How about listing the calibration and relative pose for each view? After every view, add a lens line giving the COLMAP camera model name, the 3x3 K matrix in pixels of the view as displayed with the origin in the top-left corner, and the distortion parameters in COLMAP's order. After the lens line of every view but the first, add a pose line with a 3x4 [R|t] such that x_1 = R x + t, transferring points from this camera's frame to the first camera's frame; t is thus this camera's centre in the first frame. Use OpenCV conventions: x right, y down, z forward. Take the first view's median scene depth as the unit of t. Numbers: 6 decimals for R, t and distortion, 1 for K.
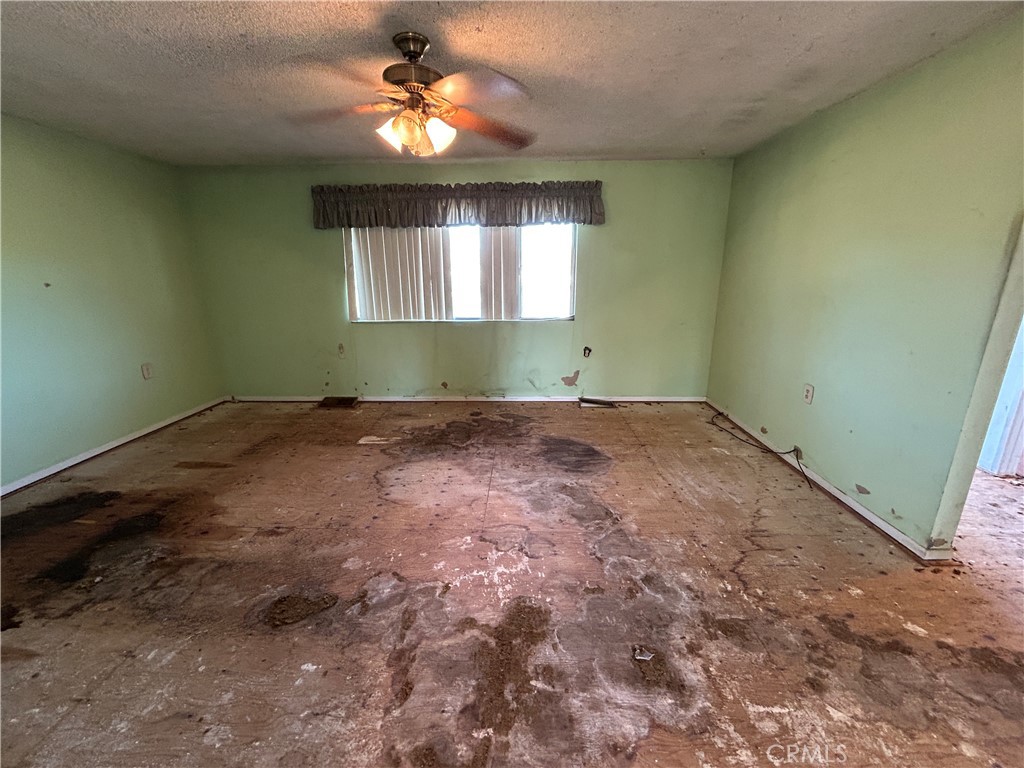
lens RADIAL K [[418.4, 0, 512.0], [0, 418.4, 384.0], [0, 0, 1]] dist [-0.001600, -0.000130]
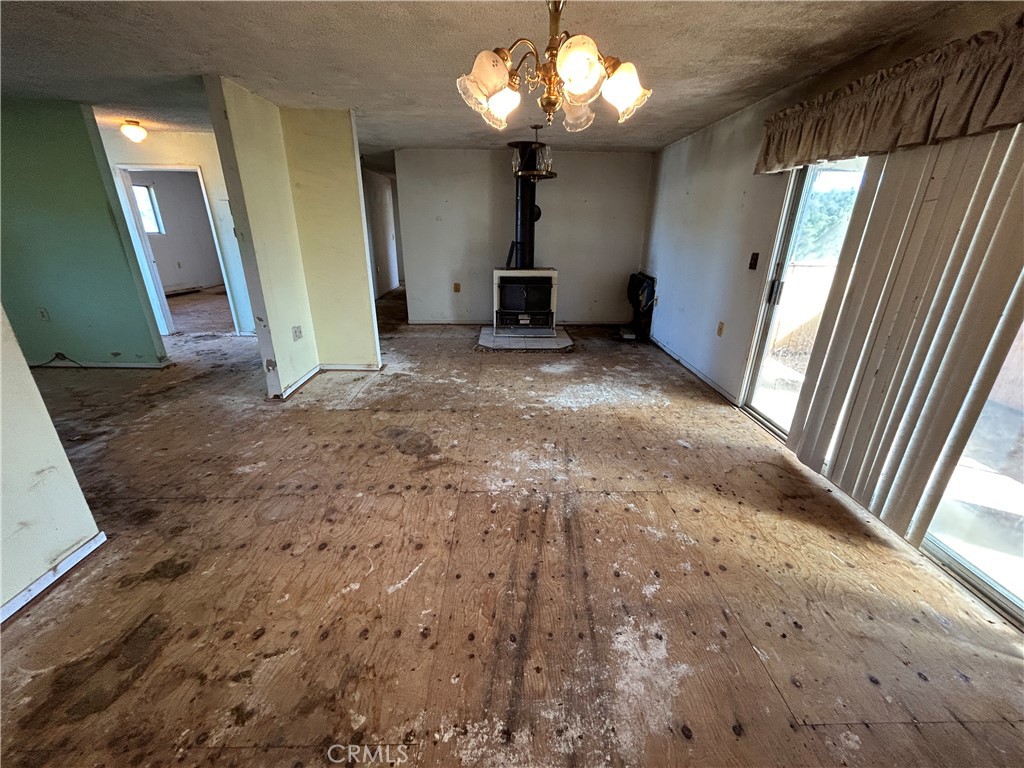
lens RADIAL K [[418.4, 0, 512.0], [0, 418.4, 384.0], [0, 0, 1]] dist [-0.001600, -0.000130]
pose [[-0.032580, -0.362617, 0.931368, -1.091586], [0.247913, 0.899809, 0.359002, 0.174233], [-0.968234, 0.242594, 0.060582, -0.842986]]
